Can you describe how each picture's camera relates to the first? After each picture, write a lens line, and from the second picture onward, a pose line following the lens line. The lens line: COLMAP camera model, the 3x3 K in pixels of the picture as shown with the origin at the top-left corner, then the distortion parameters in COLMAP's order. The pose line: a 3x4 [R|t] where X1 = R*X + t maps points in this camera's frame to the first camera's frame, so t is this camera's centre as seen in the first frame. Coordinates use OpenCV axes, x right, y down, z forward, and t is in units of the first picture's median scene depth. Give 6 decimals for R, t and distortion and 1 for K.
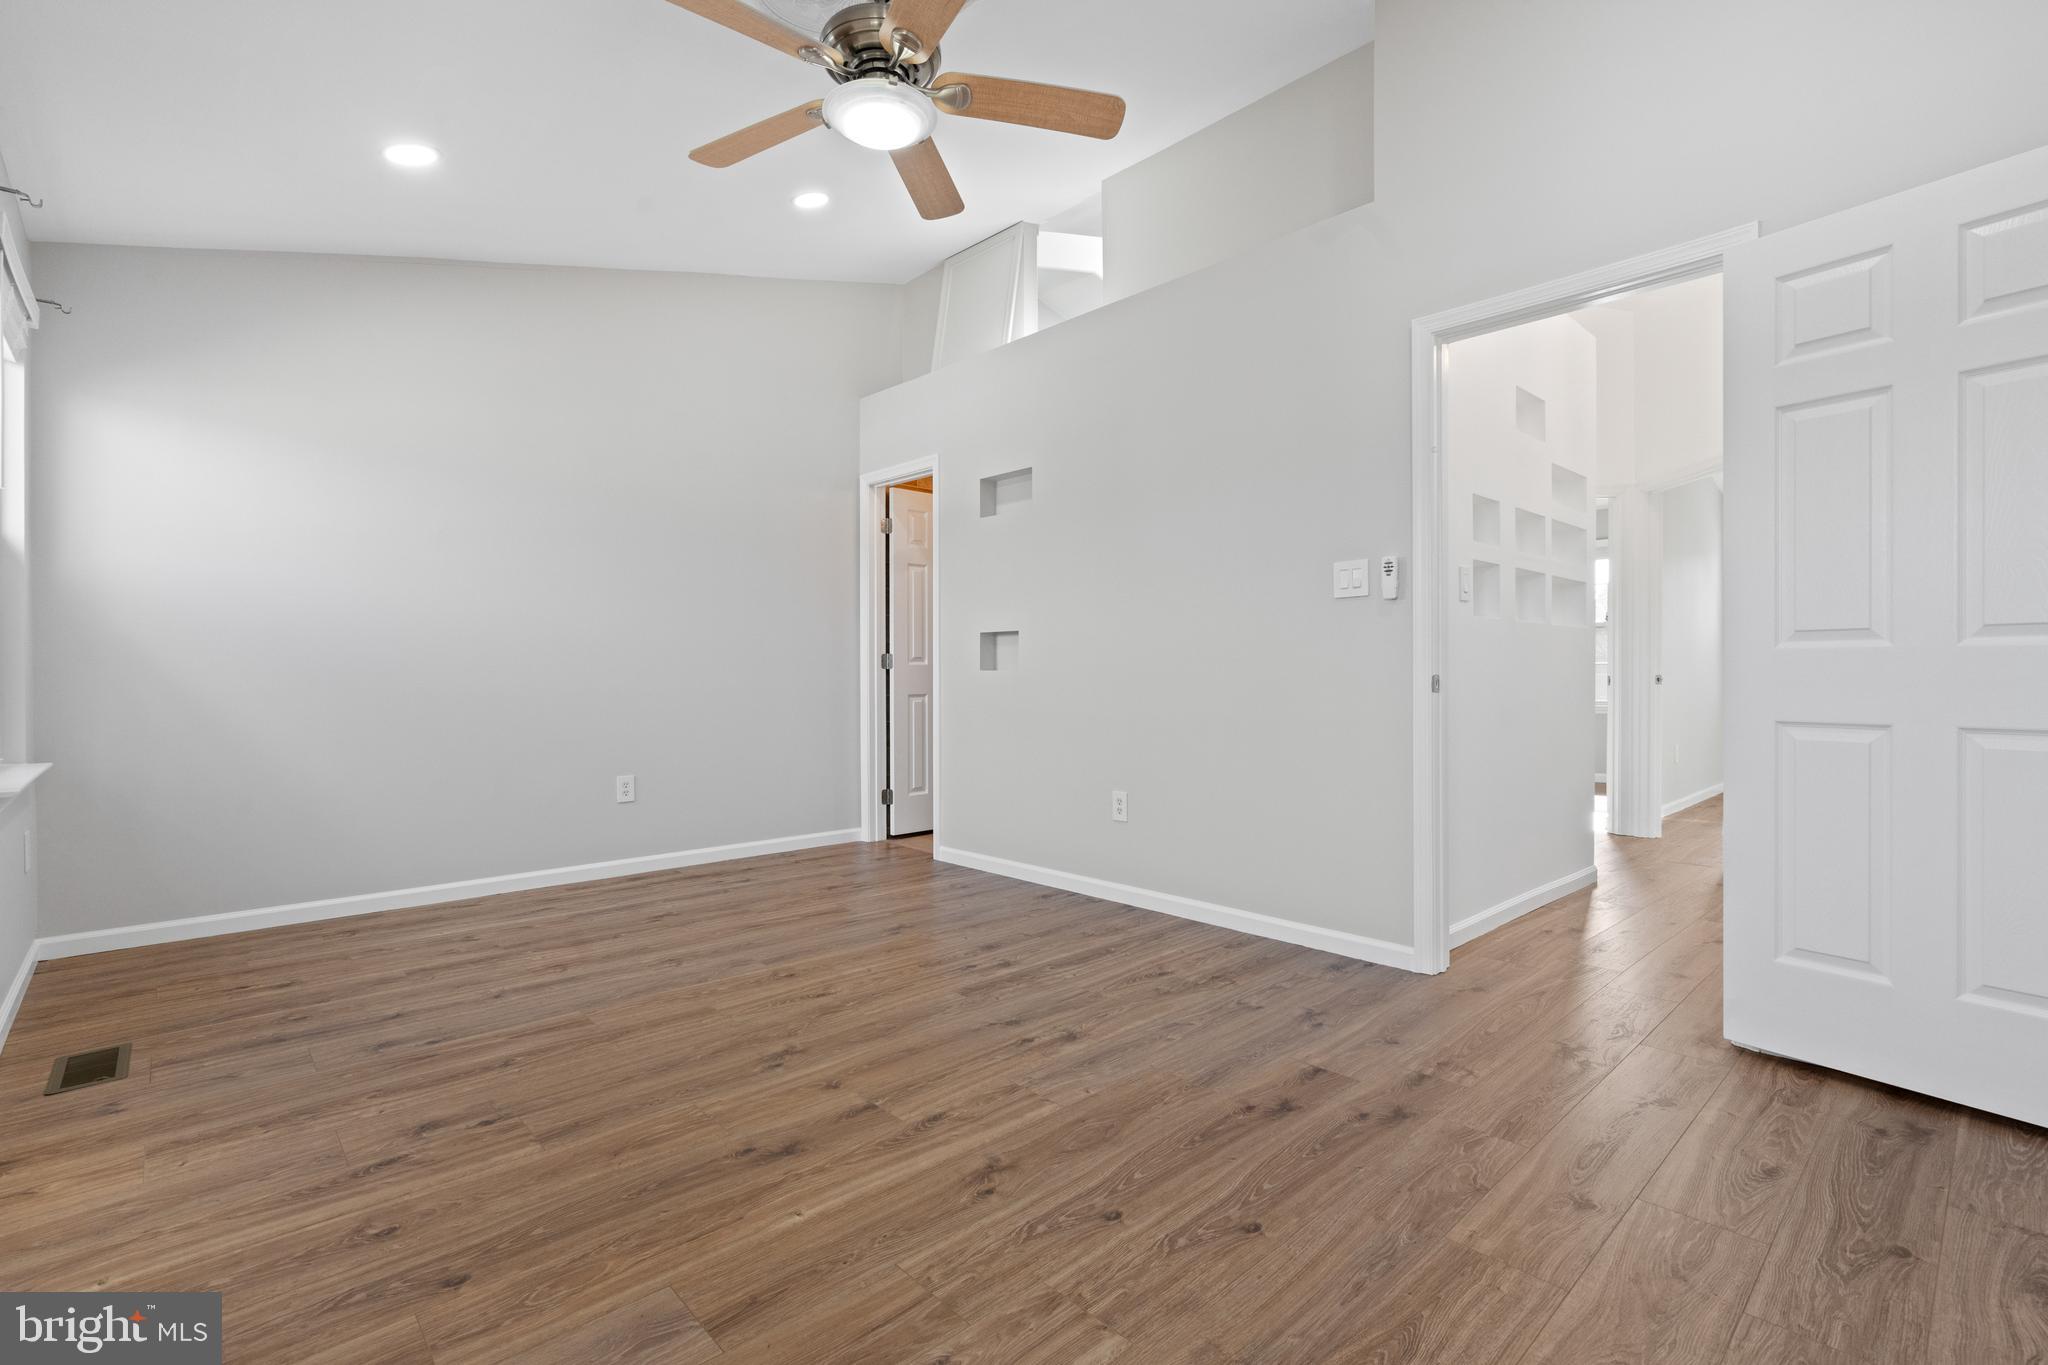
lens RADIAL K [[927.4, 0, 1018.1], [0, 927.4, 679.8], [0, 0, 1]] dist [-0.004030, 0.000853]
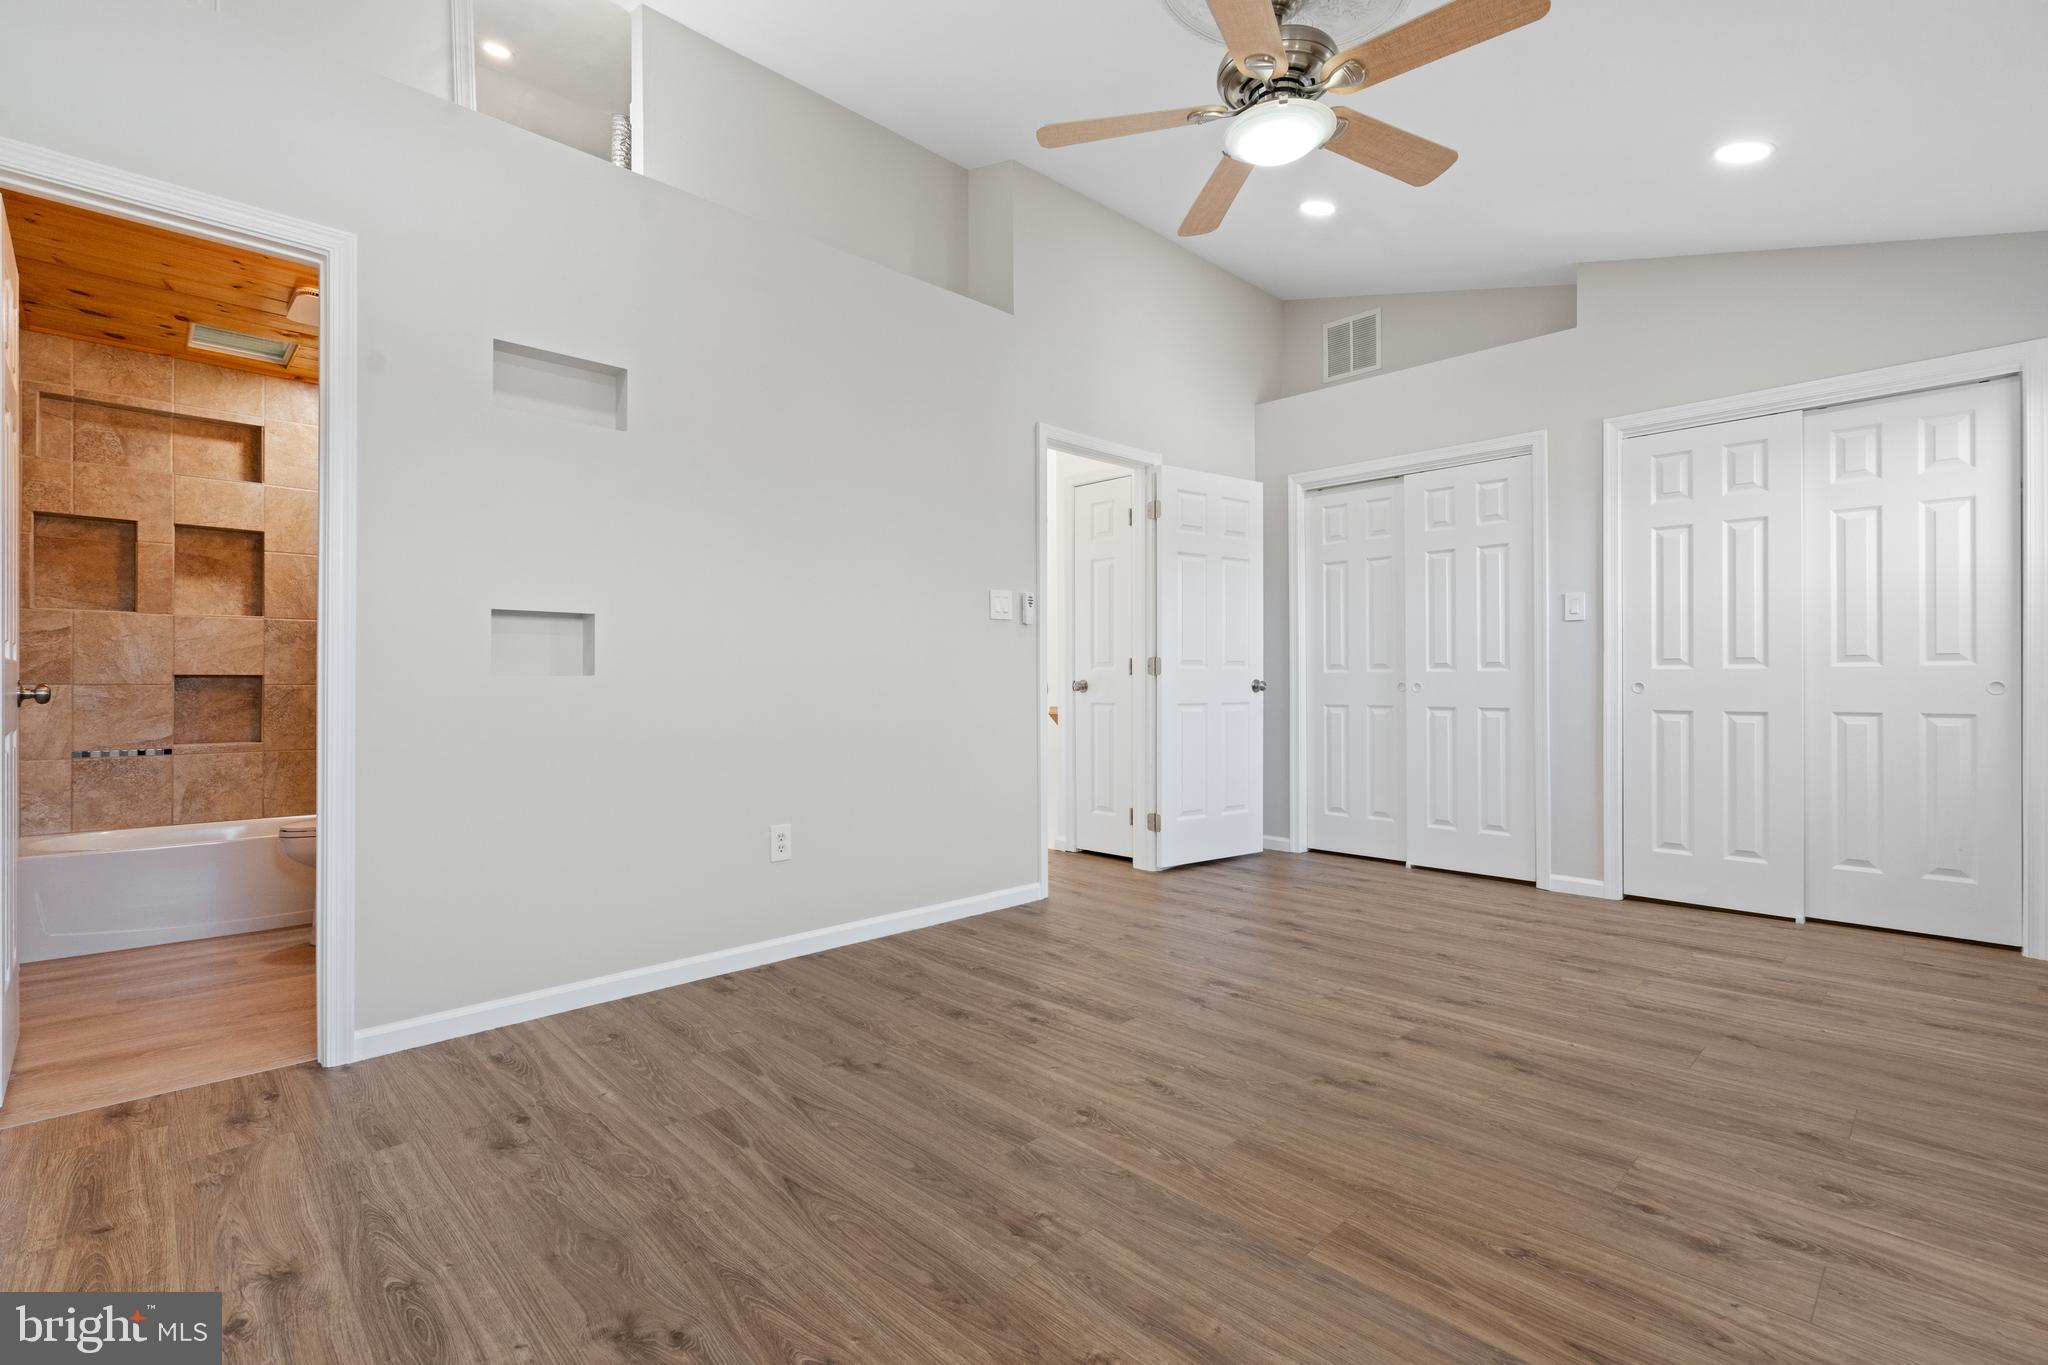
lens RADIAL K [[927.4, 0, 1018.1], [0, 927.4, 679.8], [0, 0, 1]] dist [-0.004030, 0.000853]
pose [[-0.023990, 0.003896, 0.999705, -1.124309], [0.009888, 0.999944, -0.003660, -0.004154], [-0.999663, 0.009797, -0.024027, 1.271729]]
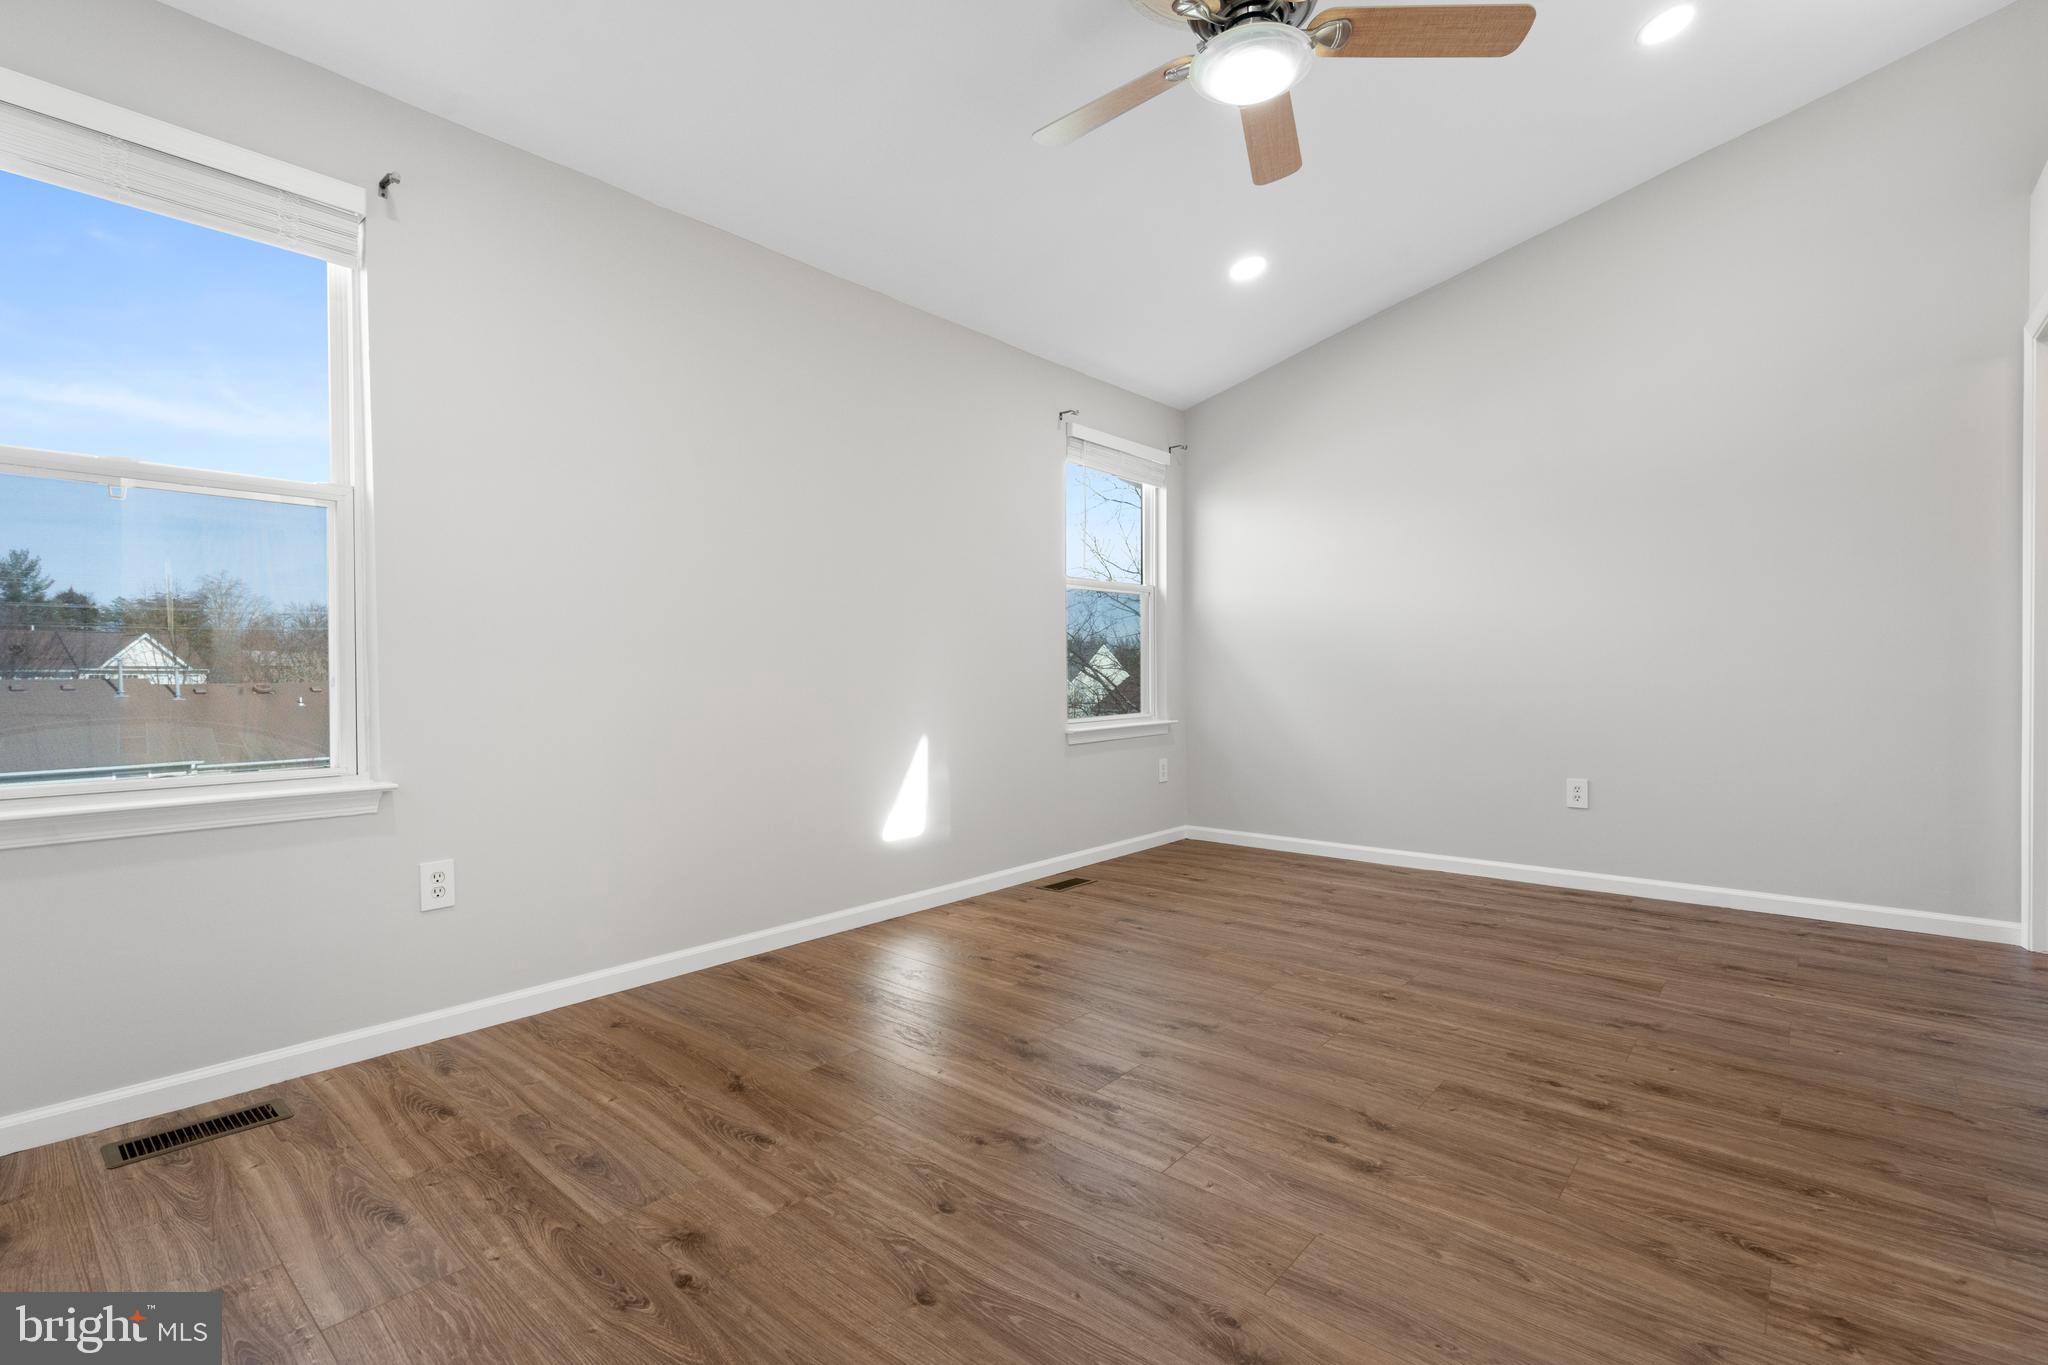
lens RADIAL K [[927.4, 0, 1018.1], [0, 927.4, 679.8], [0, 0, 1]] dist [-0.004030, 0.000853]
pose [[0.113075, 0.011076, -0.993525, 0.731384], [-0.001919, 0.999938, 0.010929, -0.002634], [0.993585, 0.000671, 0.113089, 0.640077]]
